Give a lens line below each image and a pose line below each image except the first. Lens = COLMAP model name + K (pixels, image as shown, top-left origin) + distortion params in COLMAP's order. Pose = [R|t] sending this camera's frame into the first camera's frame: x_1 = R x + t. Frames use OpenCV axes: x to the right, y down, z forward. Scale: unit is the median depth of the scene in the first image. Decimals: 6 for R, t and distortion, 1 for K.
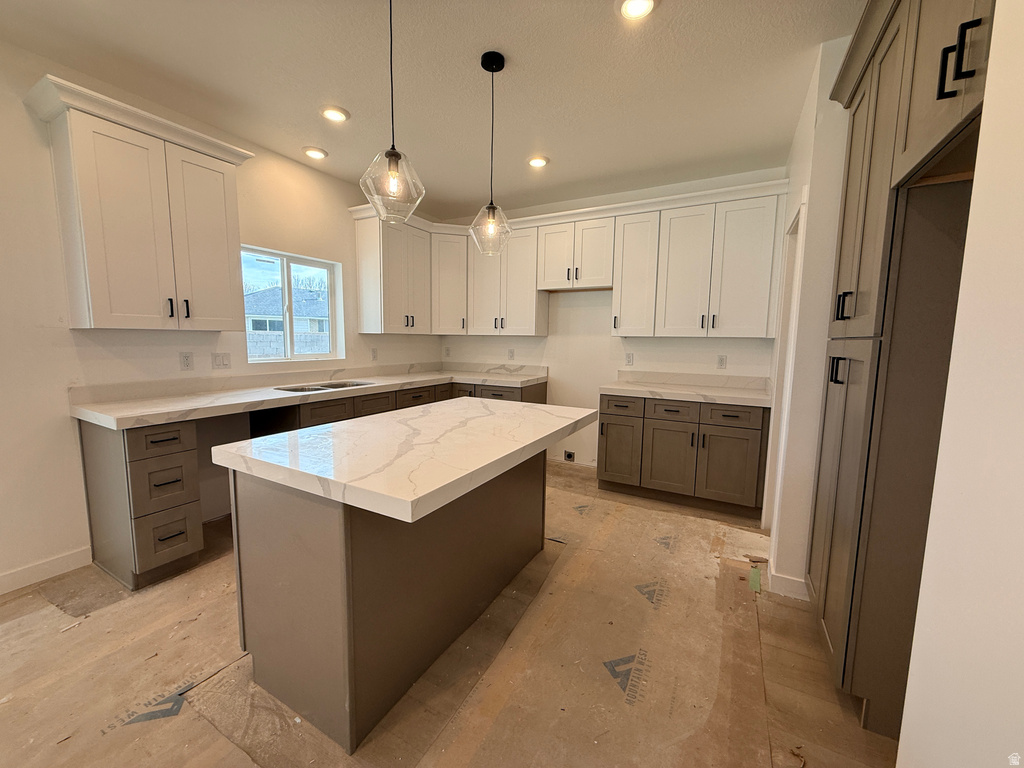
lens RADIAL K [[407.4, 0, 508.2], [0, 407.4, 383.2], [0, 0, 1]] dist [-0.001138, -0.000431]
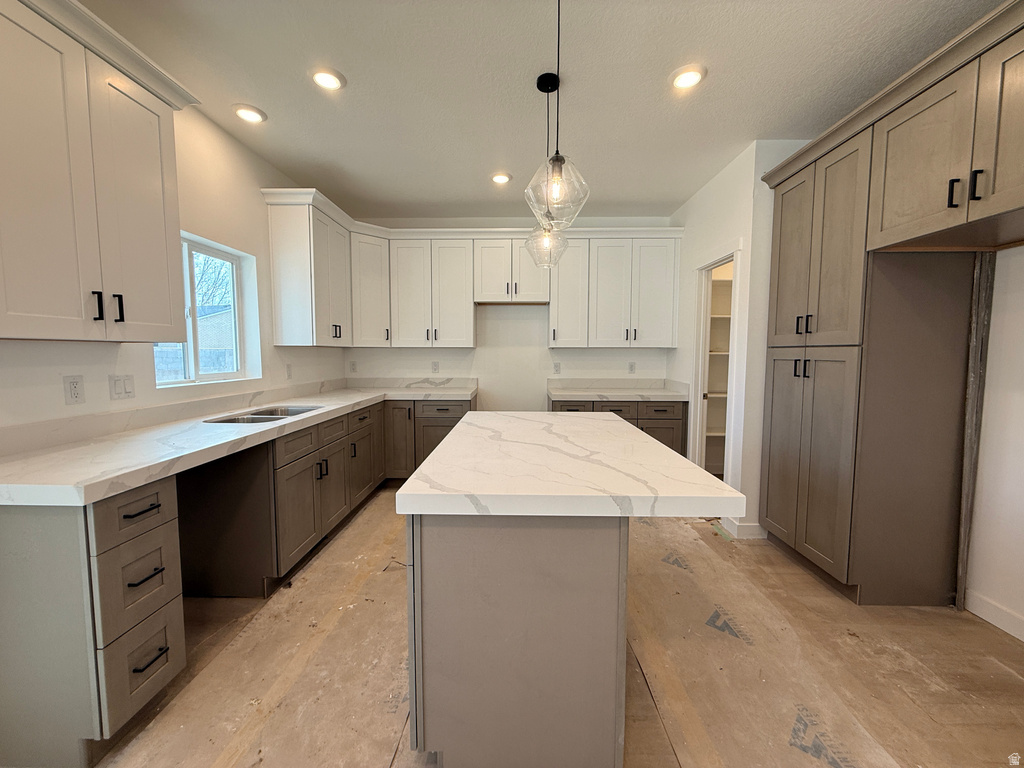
lens RADIAL K [[407.4, 0, 509.8], [0, 407.4, 383.2], [0, 0, 1]] dist [-0.001138, -0.000431]
pose [[0.883772, -0.046583, 0.465592, -0.383119], [0.060961, 0.998014, -0.015863, -0.009522], [-0.463929, 0.042402, 0.884857, 0.096719]]
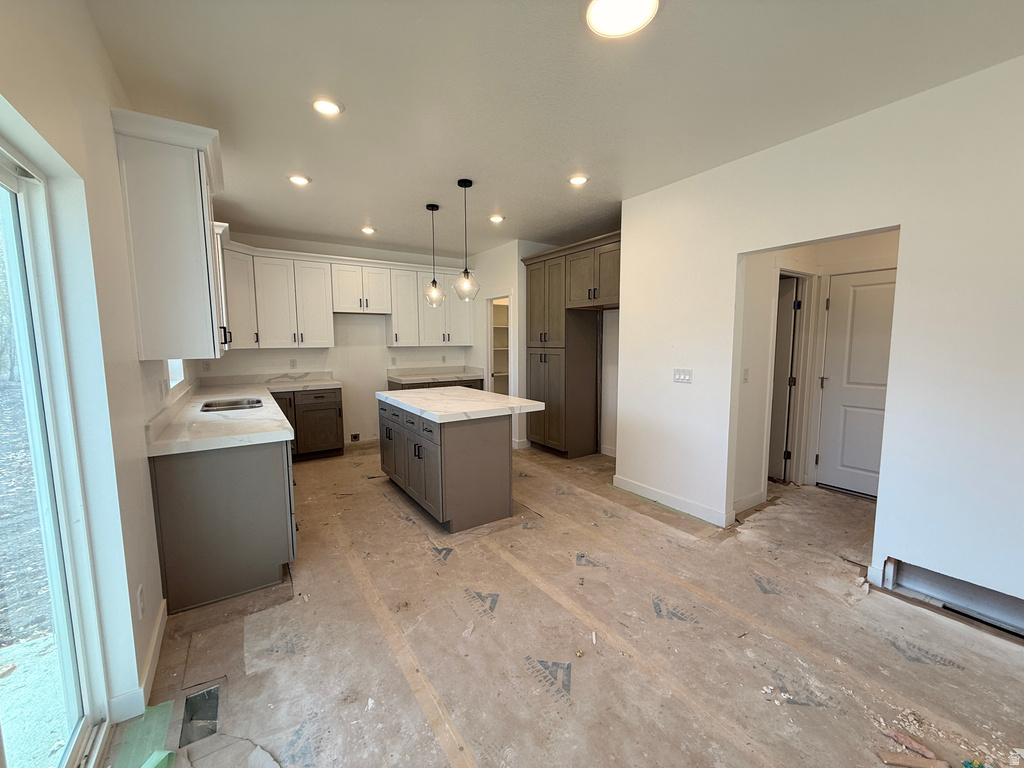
lens RADIAL K [[407.4, 0, 511.7], [0, 407.4, 384.0], [0, 0, 1]] dist [-0.001138, -0.000431]
pose [[0.452328, -0.110556, 0.884972, -0.984363], [0.107831, 0.991787, 0.068785, -0.036668], [-0.885309, 0.064314, 0.460535, -0.091045]]
